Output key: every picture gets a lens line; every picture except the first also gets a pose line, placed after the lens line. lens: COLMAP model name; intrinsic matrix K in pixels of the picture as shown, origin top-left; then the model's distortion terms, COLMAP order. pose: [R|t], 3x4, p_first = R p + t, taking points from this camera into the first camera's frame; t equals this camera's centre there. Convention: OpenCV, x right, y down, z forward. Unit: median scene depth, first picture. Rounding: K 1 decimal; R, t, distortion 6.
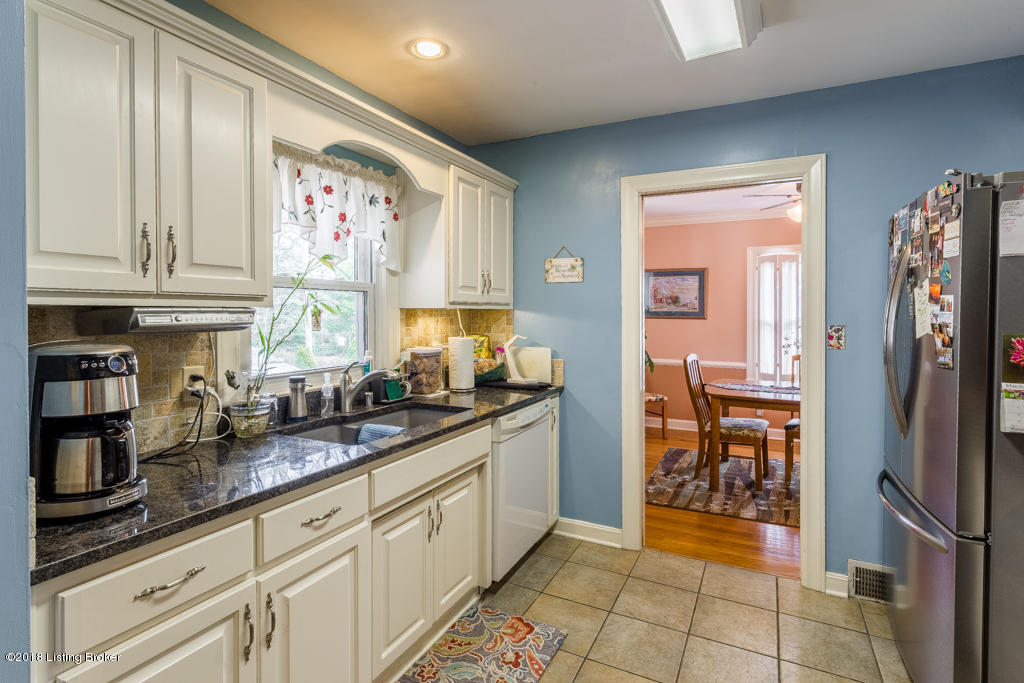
lens RADIAL K [[481.1, 0, 498.0], [0, 481.1, 317.2], [0, 0, 1]] dist [0.001570, 0.001751]
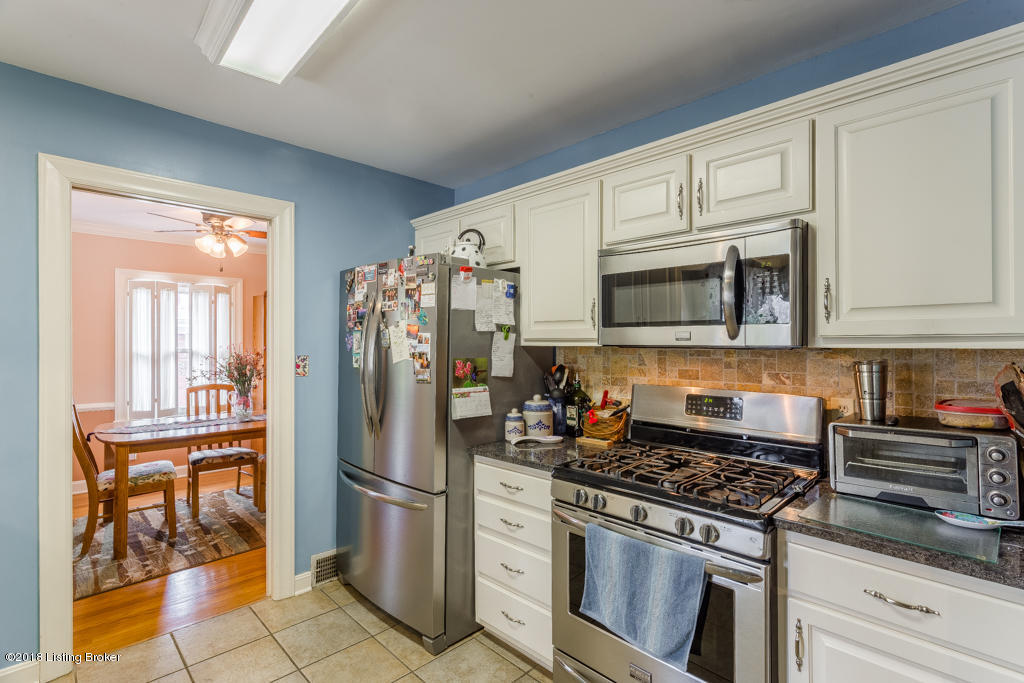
lens RADIAL K [[481.1, 0, 510.8], [0, 481.1, 341.7], [0, 0, 1]] dist [0.001570, 0.001751]
pose [[0.345649, 0.003473, 0.938357, -0.122690], [0.009291, 0.999931, -0.007124, -0.002090], [-0.938318, 0.011180, 0.345593, 0.087994]]
